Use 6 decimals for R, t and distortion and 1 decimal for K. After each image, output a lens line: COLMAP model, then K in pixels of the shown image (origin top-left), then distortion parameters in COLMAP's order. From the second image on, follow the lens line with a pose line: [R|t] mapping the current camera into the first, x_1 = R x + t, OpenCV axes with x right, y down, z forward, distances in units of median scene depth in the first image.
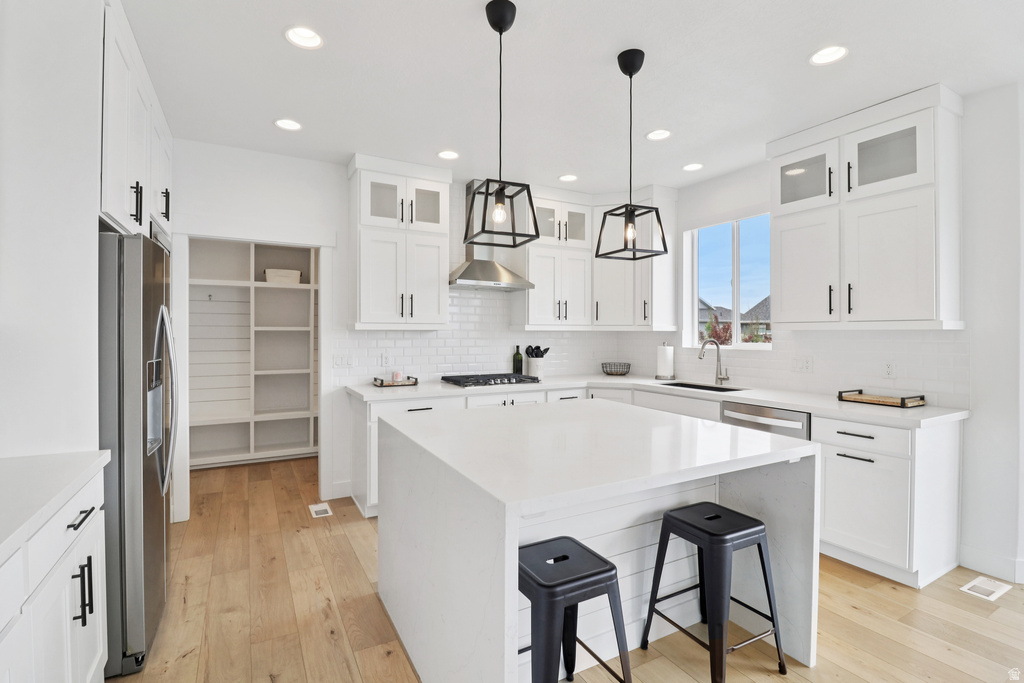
lens RADIAL K [[474.1, 0, 506.0], [0, 474.1, 334.6], [0, 0, 1]] dist [-0.016018, -0.003438]
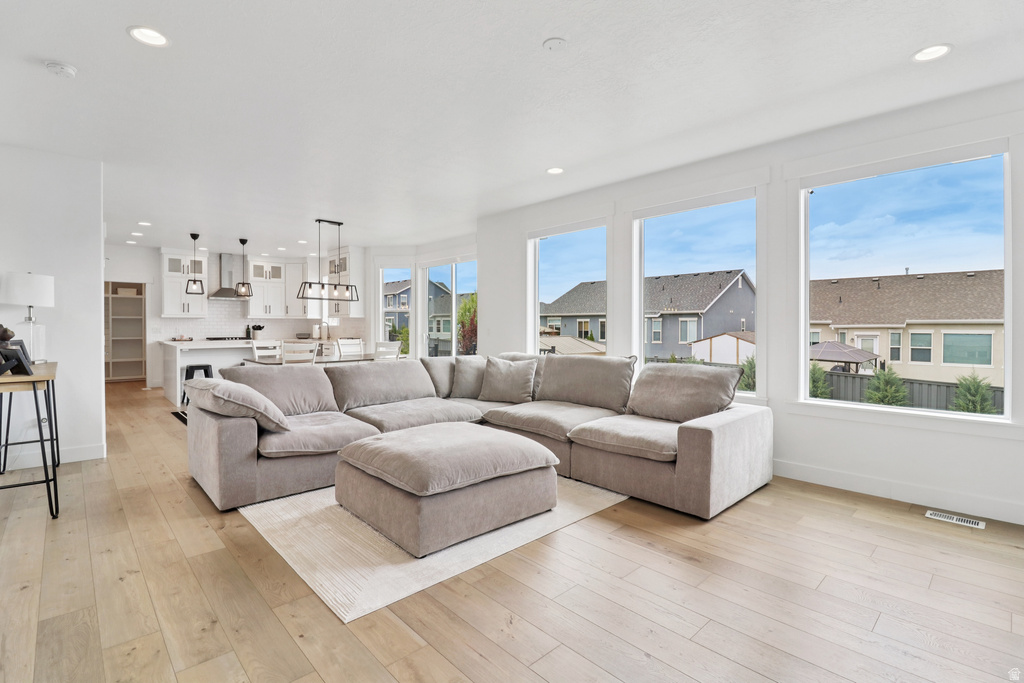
lens RADIAL K [[474.1, 0, 510.9], [0, 474.1, 329.5], [0, 0, 1]] dist [-0.016018, -0.003438]
pose [[0.966556, -0.002916, 0.256438, 0.716959], [0.000753, 0.999963, 0.008531, 0.029185], [-0.256453, -0.008053, 0.966523, -1.620472]]
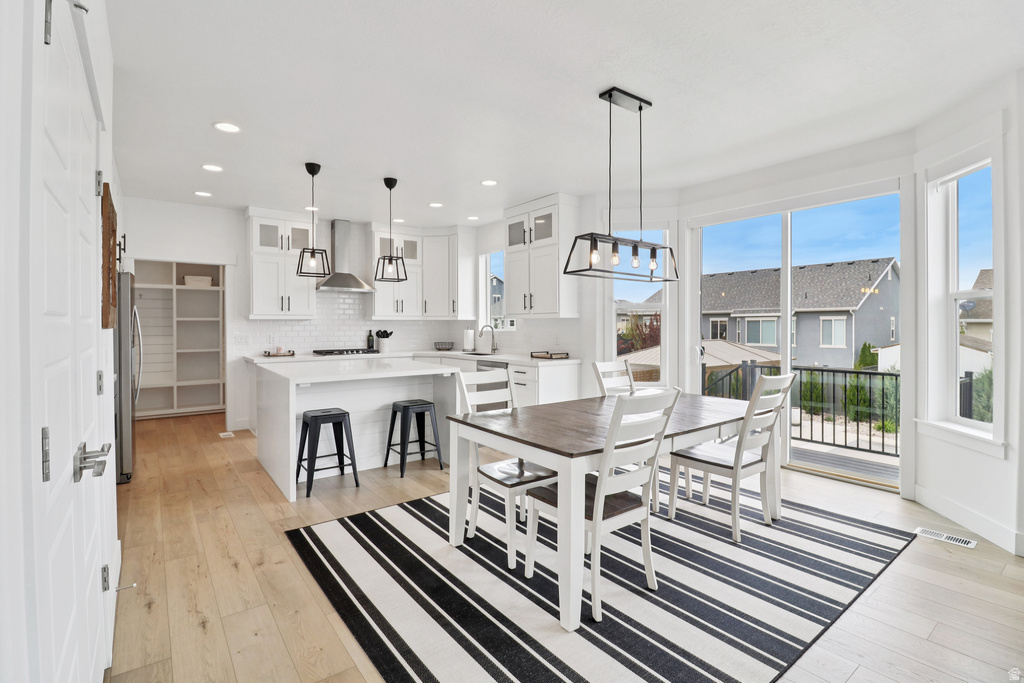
lens RADIAL K [[474.1, 0, 509.8], [0, 474.1, 328.6], [0, 0, 1]] dist [-0.016018, -0.003438]
pose [[0.988445, -0.005500, 0.151479, 0.252695], [0.004539, 0.999967, 0.006688, 0.012207], [-0.151510, -0.005923, 0.988438, -0.573957]]
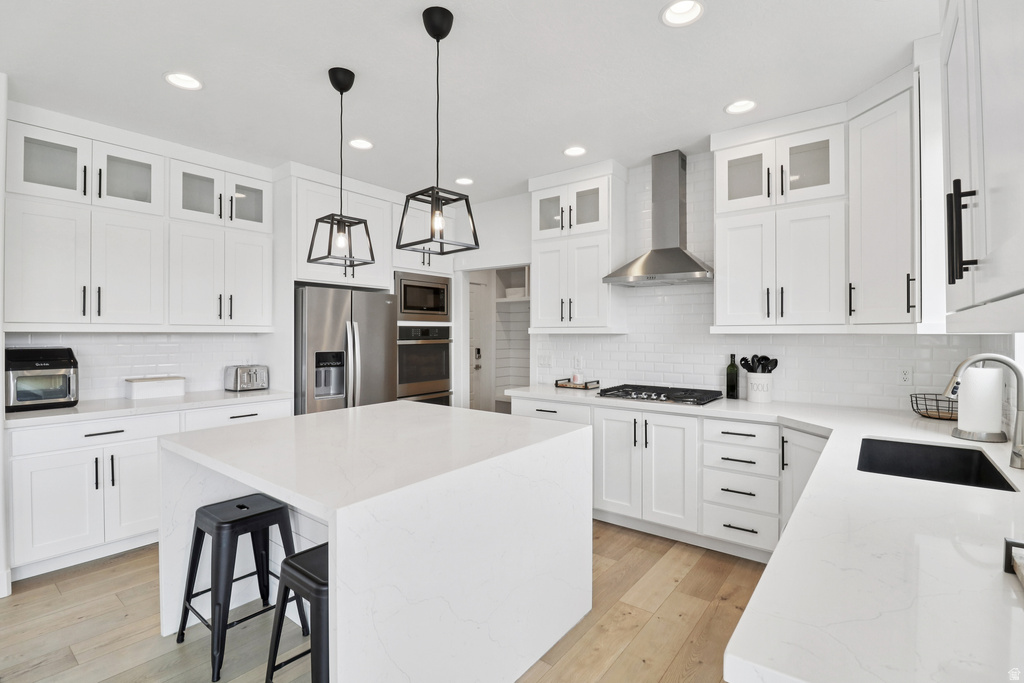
lens RADIAL K [[474.1, 0, 506.8], [0, 474.1, 337.0], [0, 0, 1]] dist [-0.016018, -0.003438]
pose [[0.399639, 0.001241, -0.916672, 0.606746], [-0.003714, 0.999993, -0.000265, -0.001854], [0.916665, 0.003510, 0.399641, 0.425339]]
